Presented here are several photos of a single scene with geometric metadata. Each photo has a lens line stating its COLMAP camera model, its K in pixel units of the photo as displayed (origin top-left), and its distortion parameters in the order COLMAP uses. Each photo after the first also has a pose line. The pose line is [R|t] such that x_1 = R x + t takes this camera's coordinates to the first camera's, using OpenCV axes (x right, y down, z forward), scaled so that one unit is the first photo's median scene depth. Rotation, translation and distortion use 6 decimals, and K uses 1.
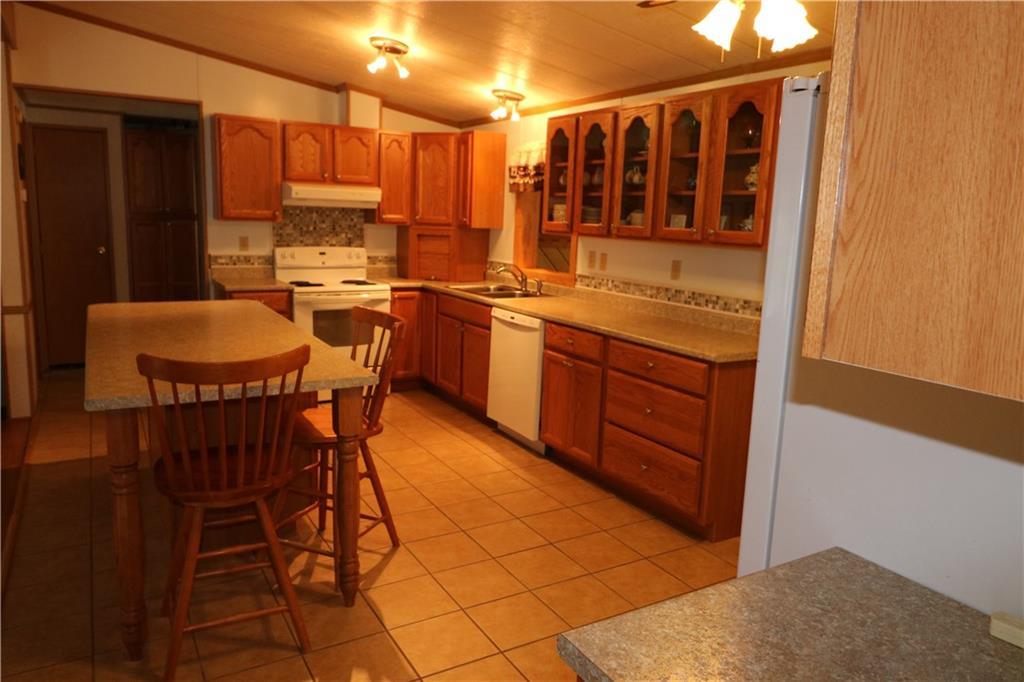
lens RADIAL K [[718.3, 0, 508.8], [0, 718.3, 340.4], [0, 0, 1]] dist [0.008893, -0.005929]
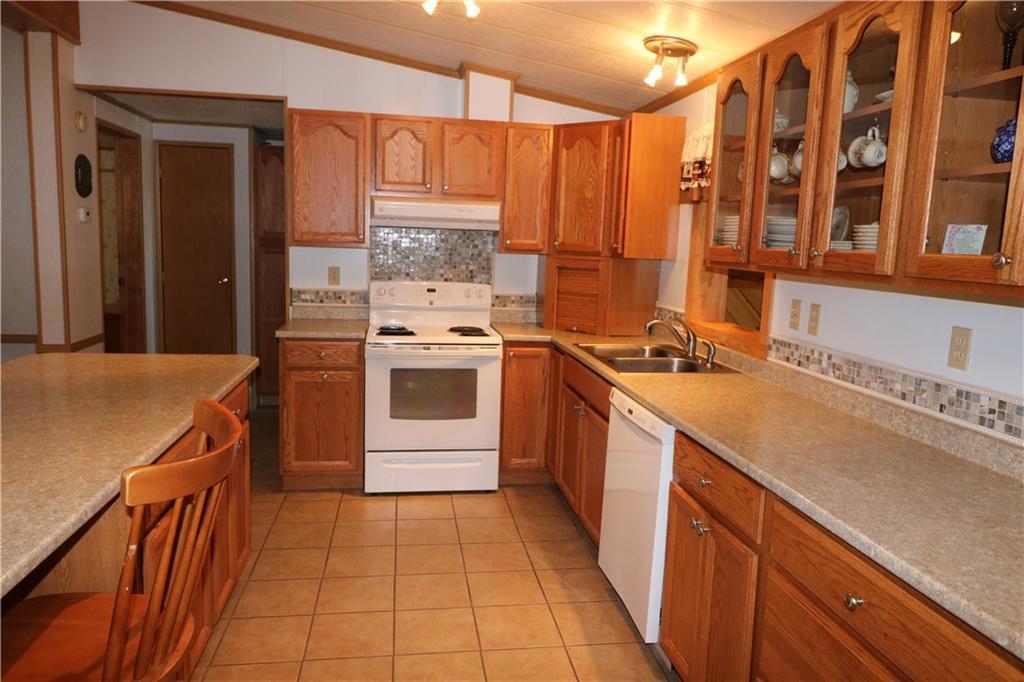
lens RADIAL K [[718.3, 0, 508.5], [0, 718.3, 337.6], [0, 0, 1]] dist [0.008893, -0.005929]
pose [[0.929747, 0.048866, -0.364942, 0.099858], [-0.067896, 0.996911, -0.039490, -0.050388], [0.361885, 0.061494, 0.930192, 0.353920]]
